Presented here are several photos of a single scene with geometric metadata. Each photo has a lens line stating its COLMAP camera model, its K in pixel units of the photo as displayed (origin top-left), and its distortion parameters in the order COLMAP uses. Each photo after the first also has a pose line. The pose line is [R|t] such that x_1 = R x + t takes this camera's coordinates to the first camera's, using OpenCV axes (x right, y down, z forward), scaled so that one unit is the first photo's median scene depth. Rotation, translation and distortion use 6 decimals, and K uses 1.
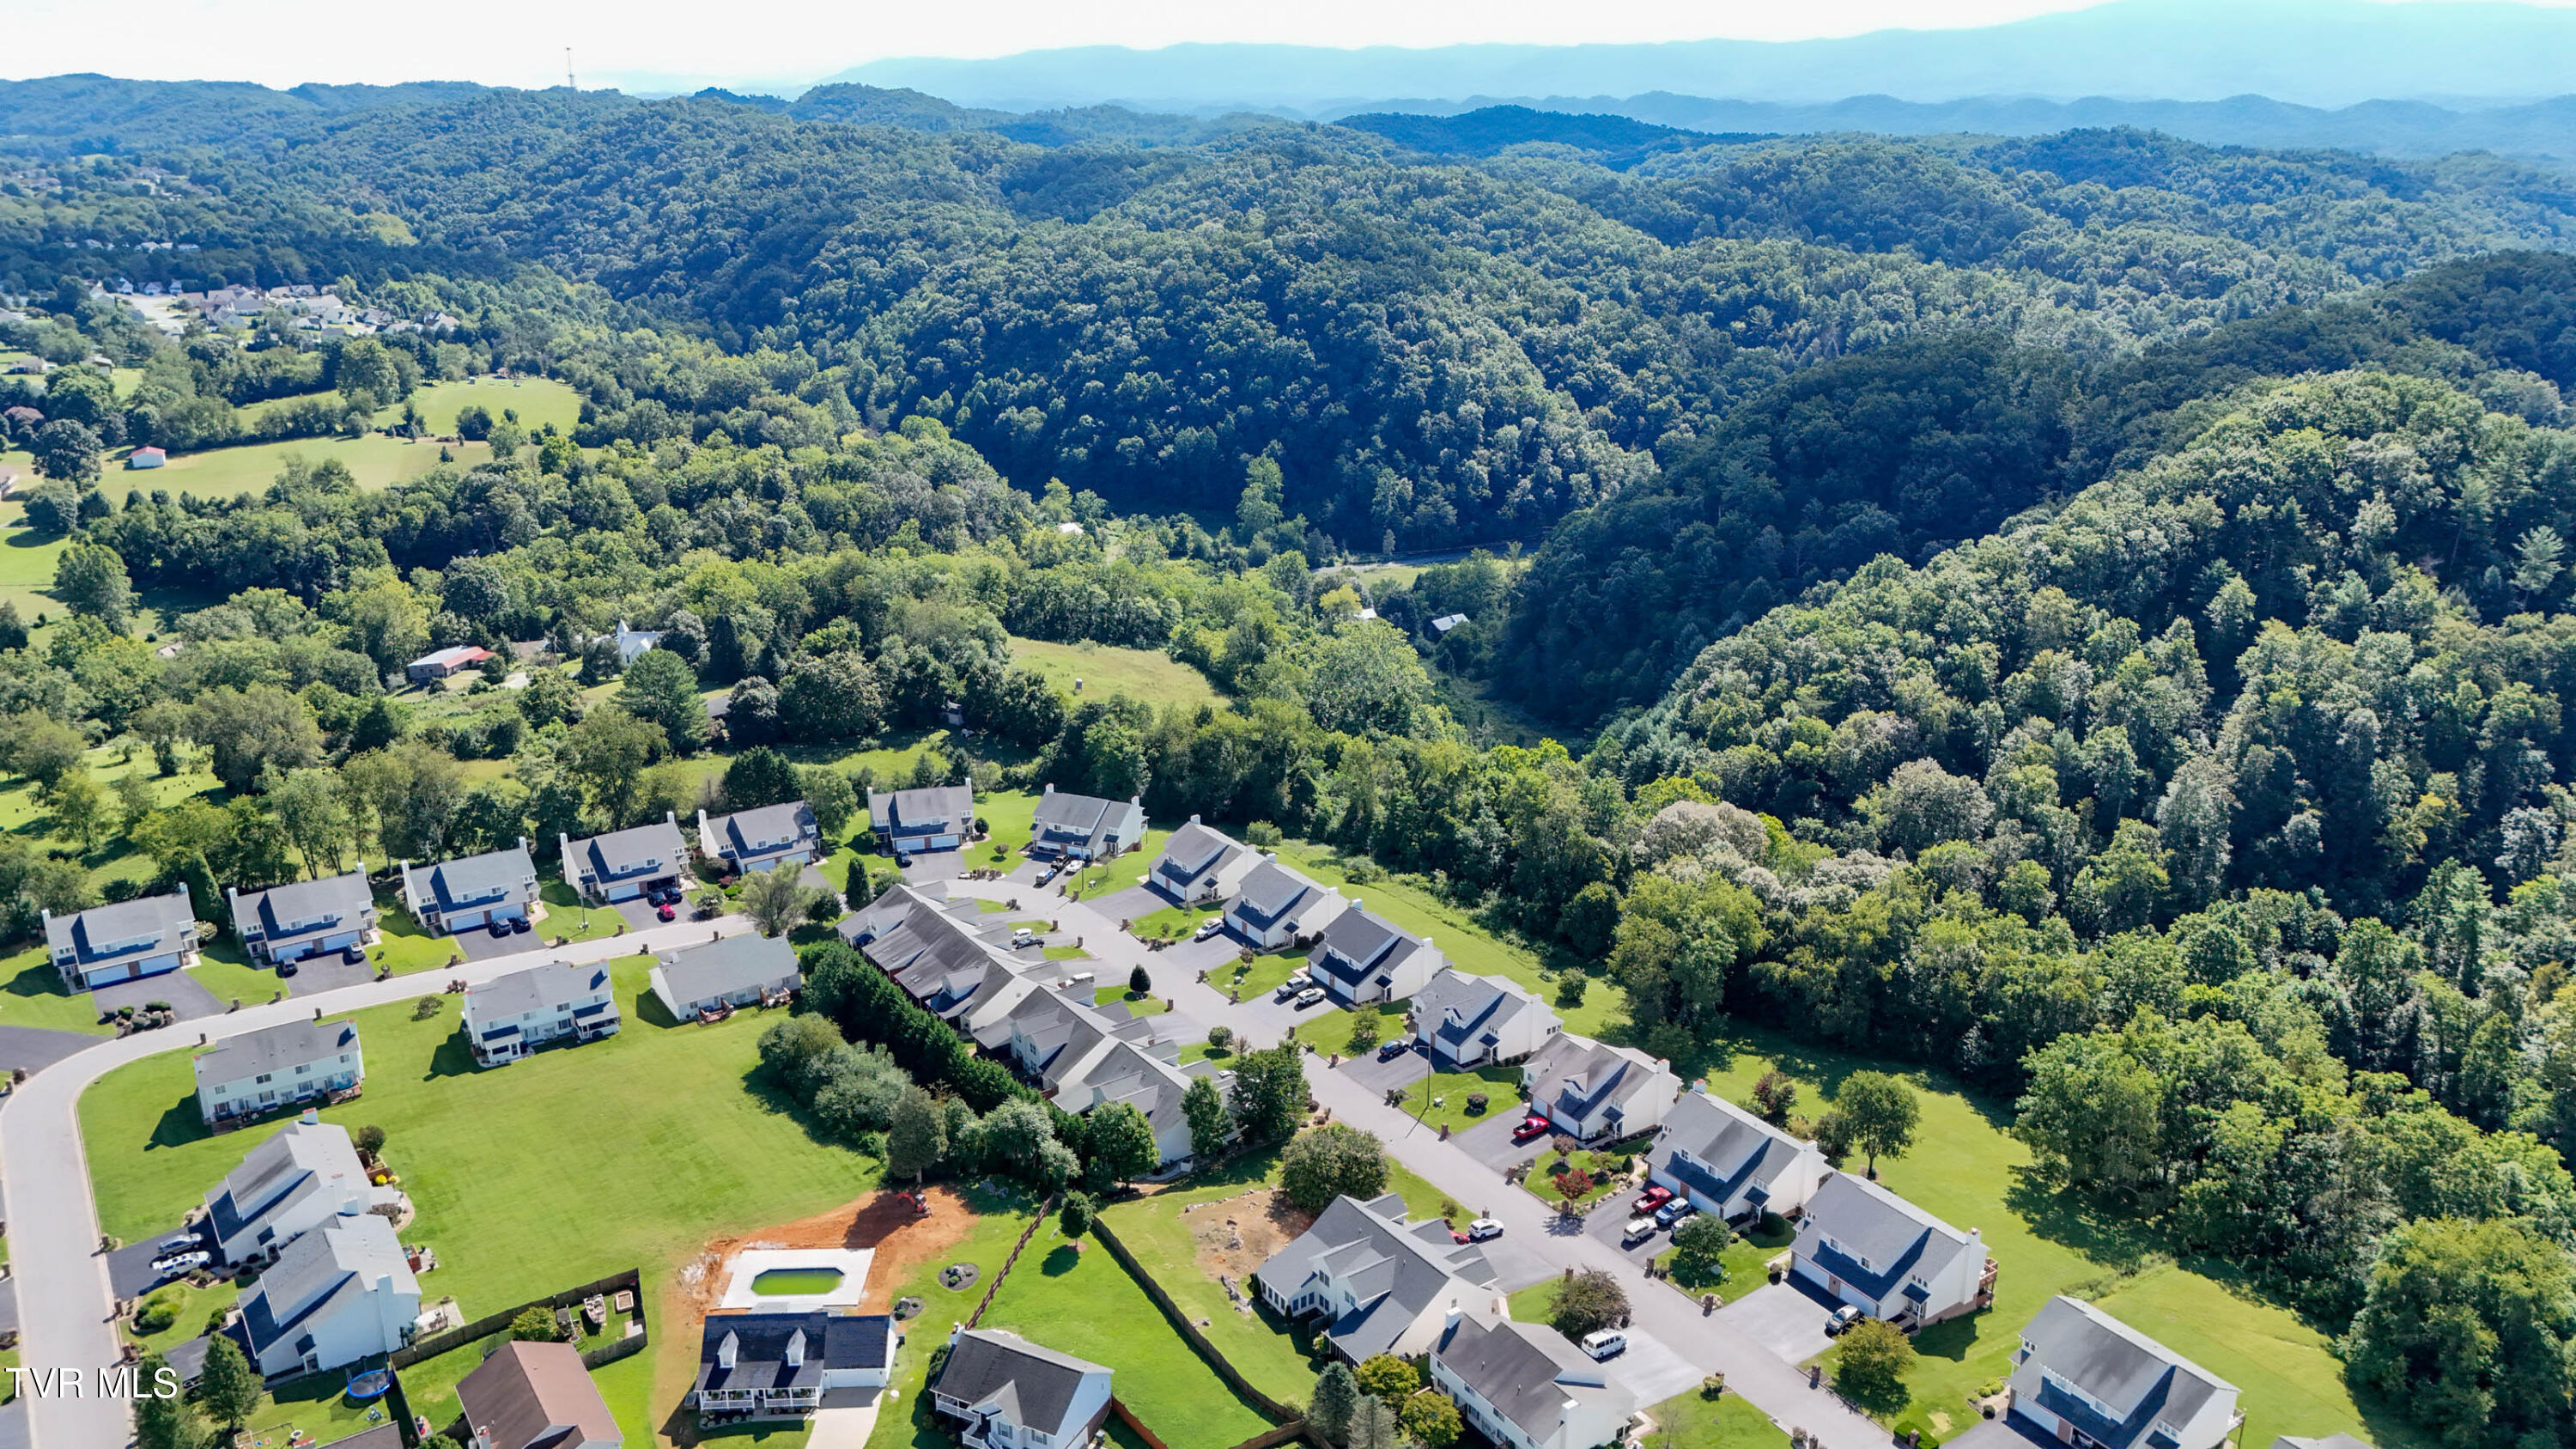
lens RADIAL K [[1790.1, 0, 1288.0], [0, 1790.1, 724.5], [0, 0, 1]] dist [0.076841, -0.107835]
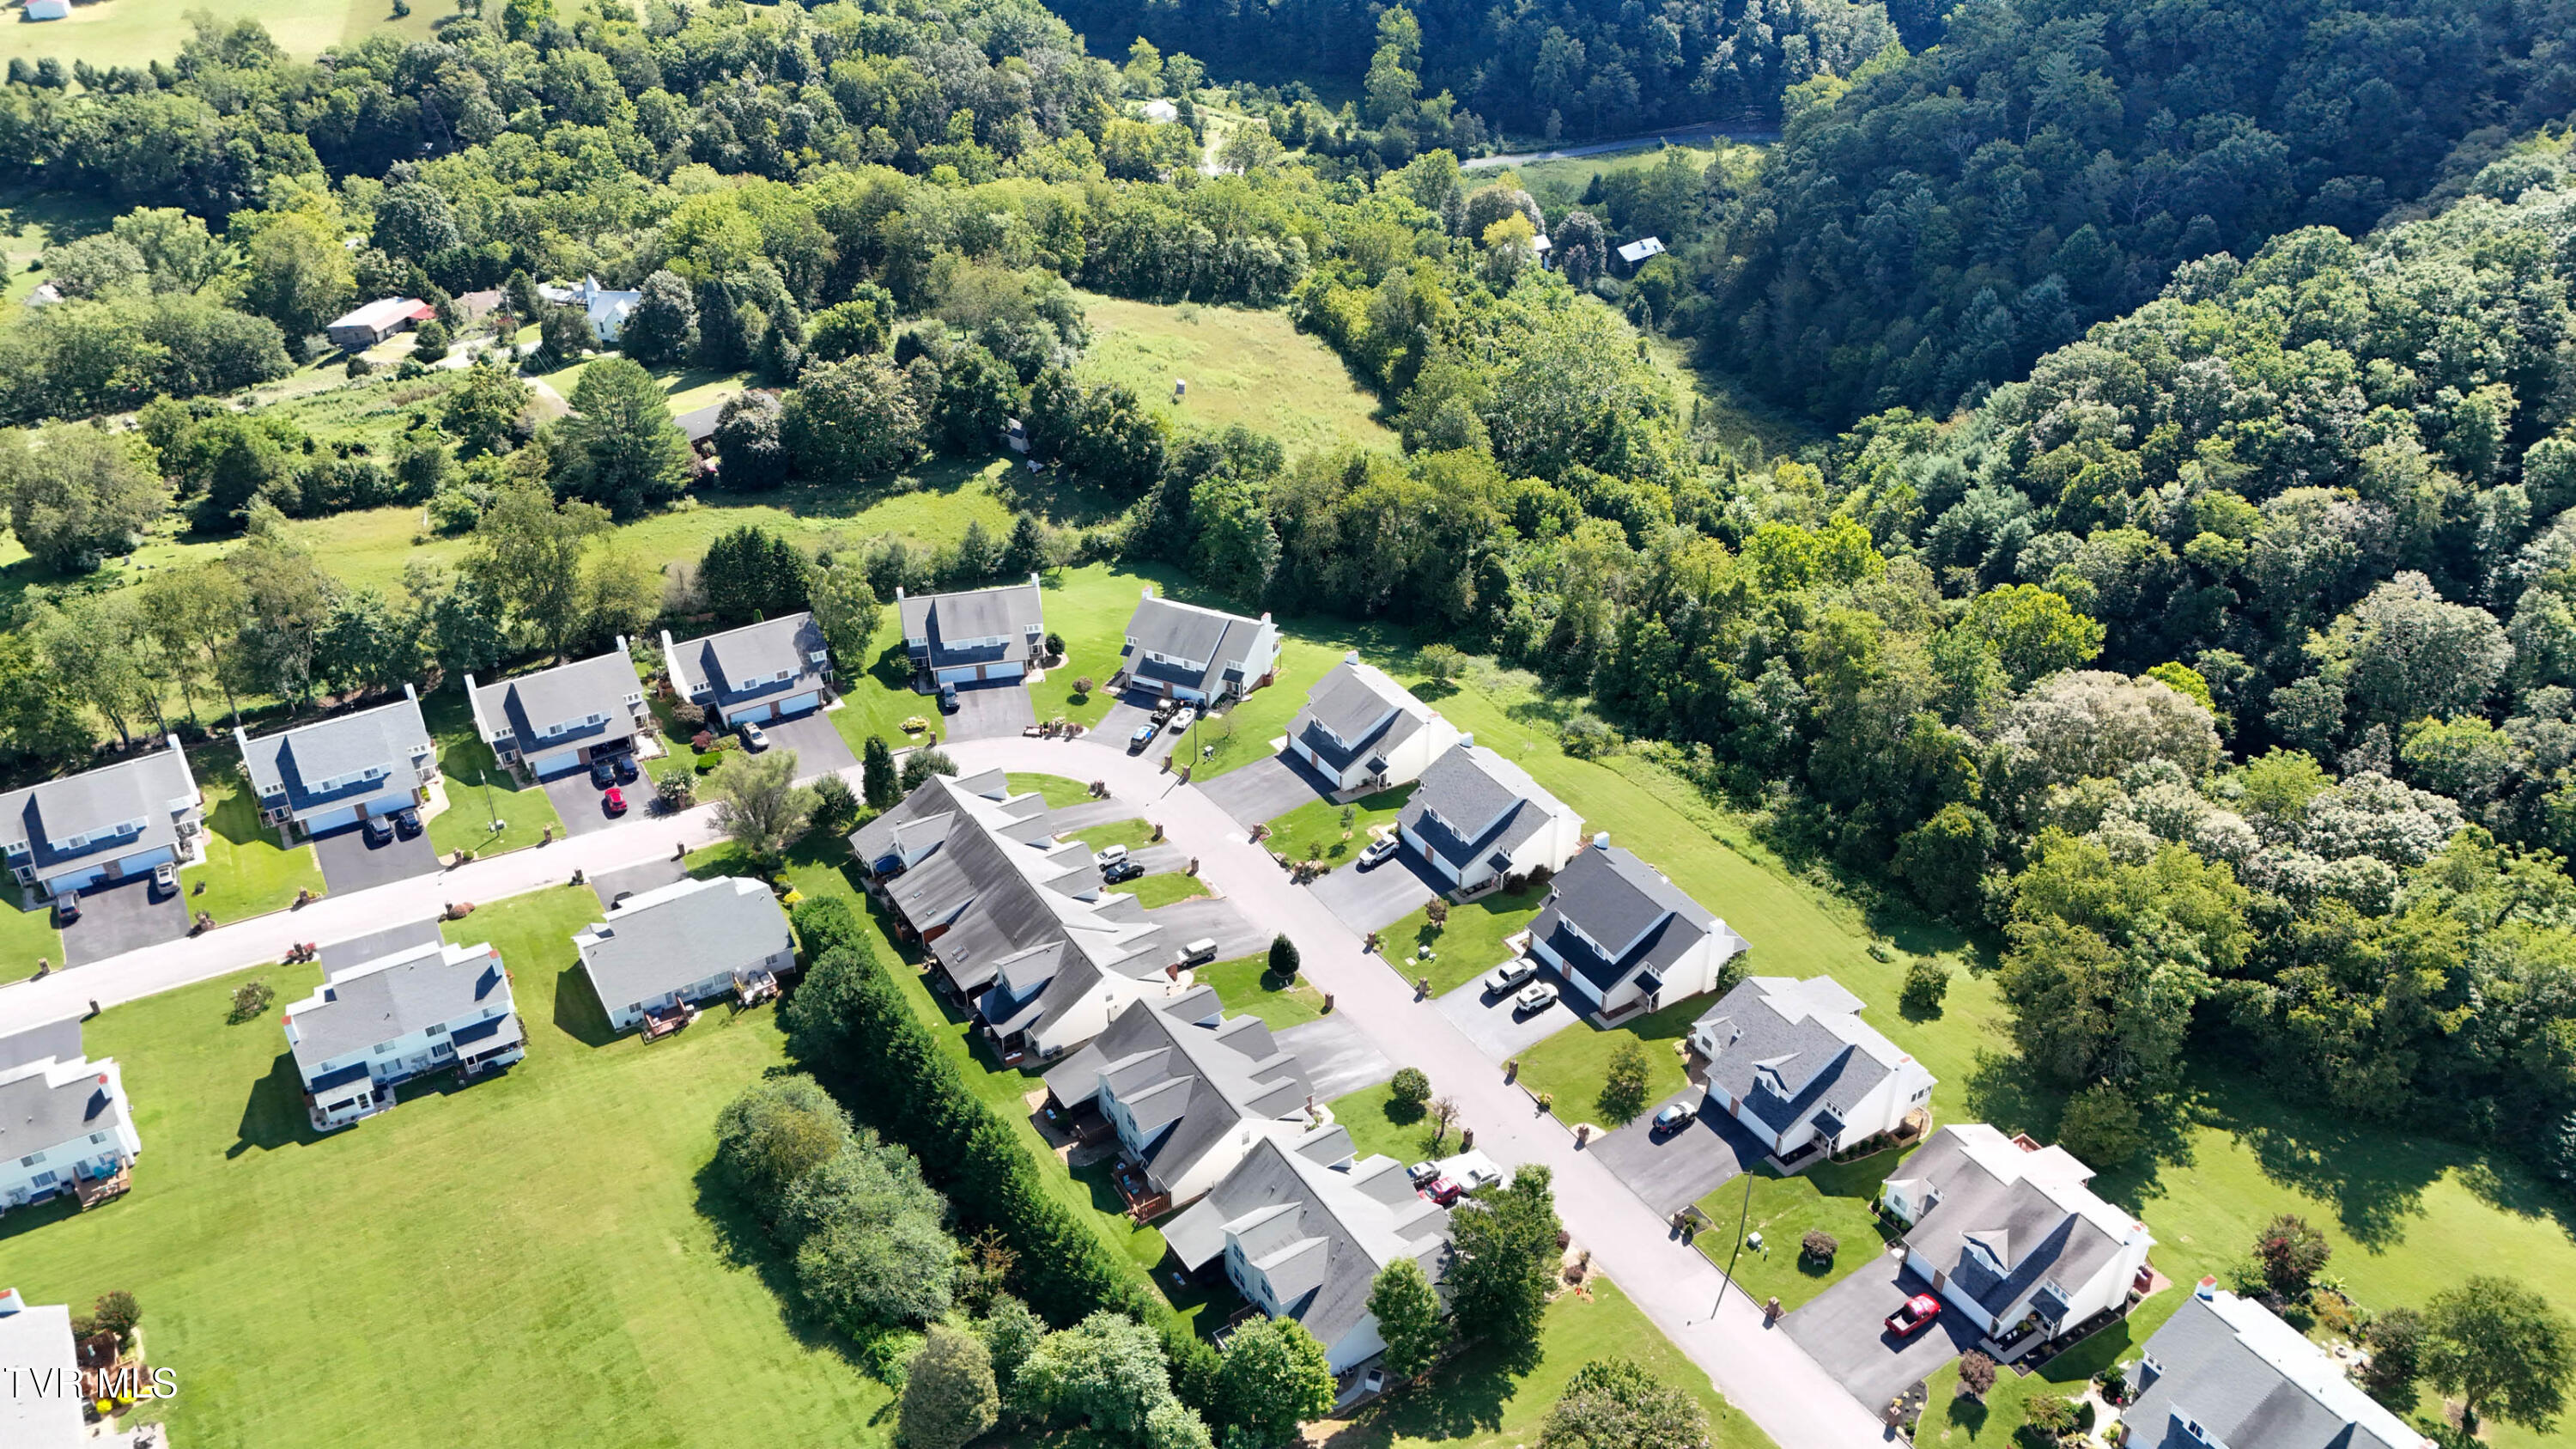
lens RADIAL K [[1968.6, 0, 1305.2], [0, 1968.6, 760.5], [0, 0, 1]] dist [0.079059, -0.083639]
pose [[0.998738, 0.023004, -0.044636, -0.030830], [-0.012524, 0.974920, 0.222202, -0.071128], [0.048628, -0.221363, 0.973978, 0.205400]]
